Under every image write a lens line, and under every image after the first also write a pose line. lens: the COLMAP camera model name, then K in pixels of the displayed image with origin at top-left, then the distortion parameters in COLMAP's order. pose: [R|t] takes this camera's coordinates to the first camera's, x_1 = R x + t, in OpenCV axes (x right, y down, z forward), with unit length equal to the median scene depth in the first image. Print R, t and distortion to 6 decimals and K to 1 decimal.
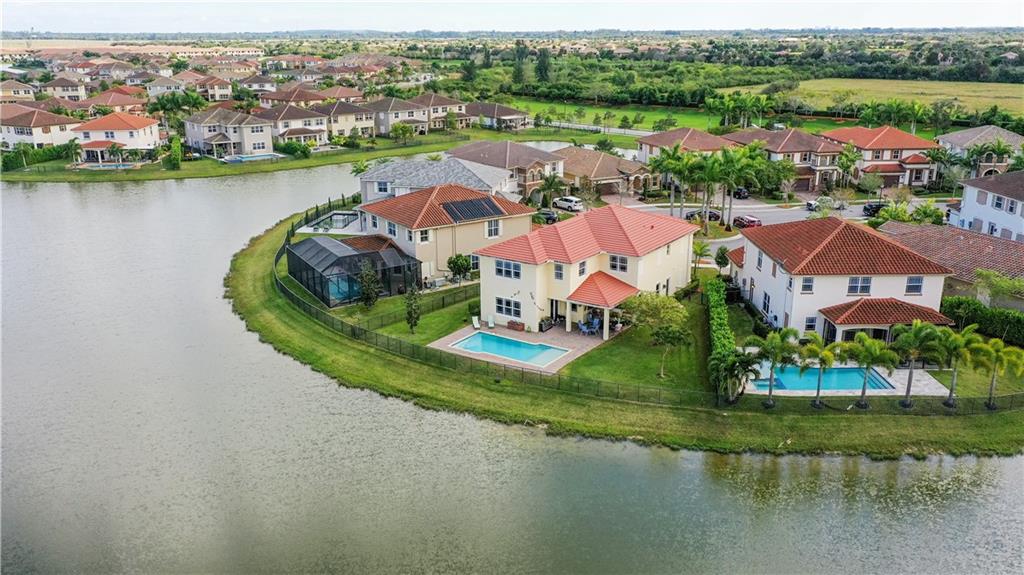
lens RADIAL K [[842.6, 0, 512.0], [0, 842.6, 287.5], [0, 0, 1]] dist [0.018809, 0.004252]
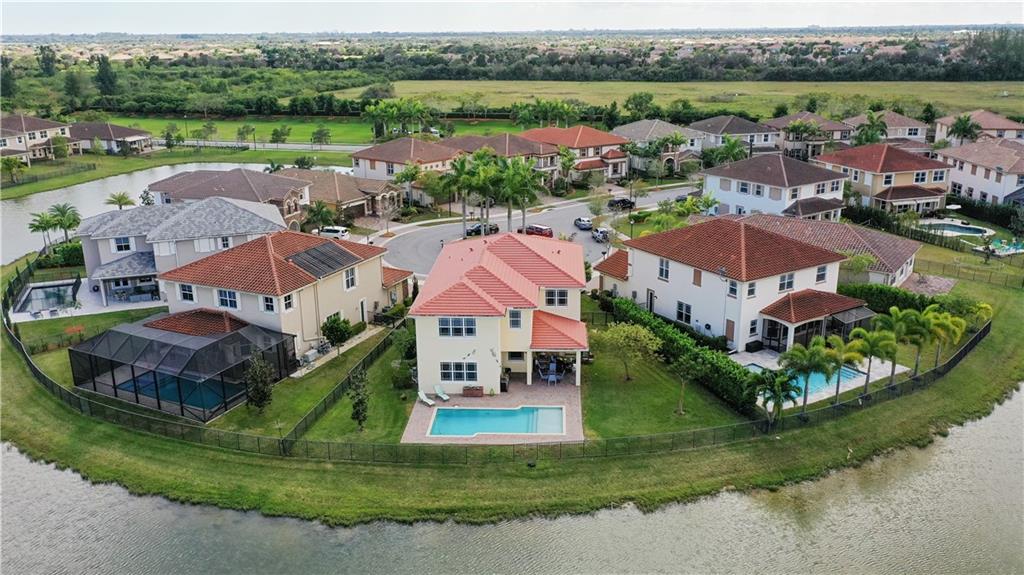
lens RADIAL K [[840.4, 0, 512.0], [0, 840.4, 287.5], [0, 0, 1]] dist [0.010278, 0.008519]
pose [[0.846823, -0.157052, 0.508158, -0.250781], [0.158334, 0.986532, 0.041042, -0.057162], [-0.507760, 0.045704, 0.860285, 0.176042]]
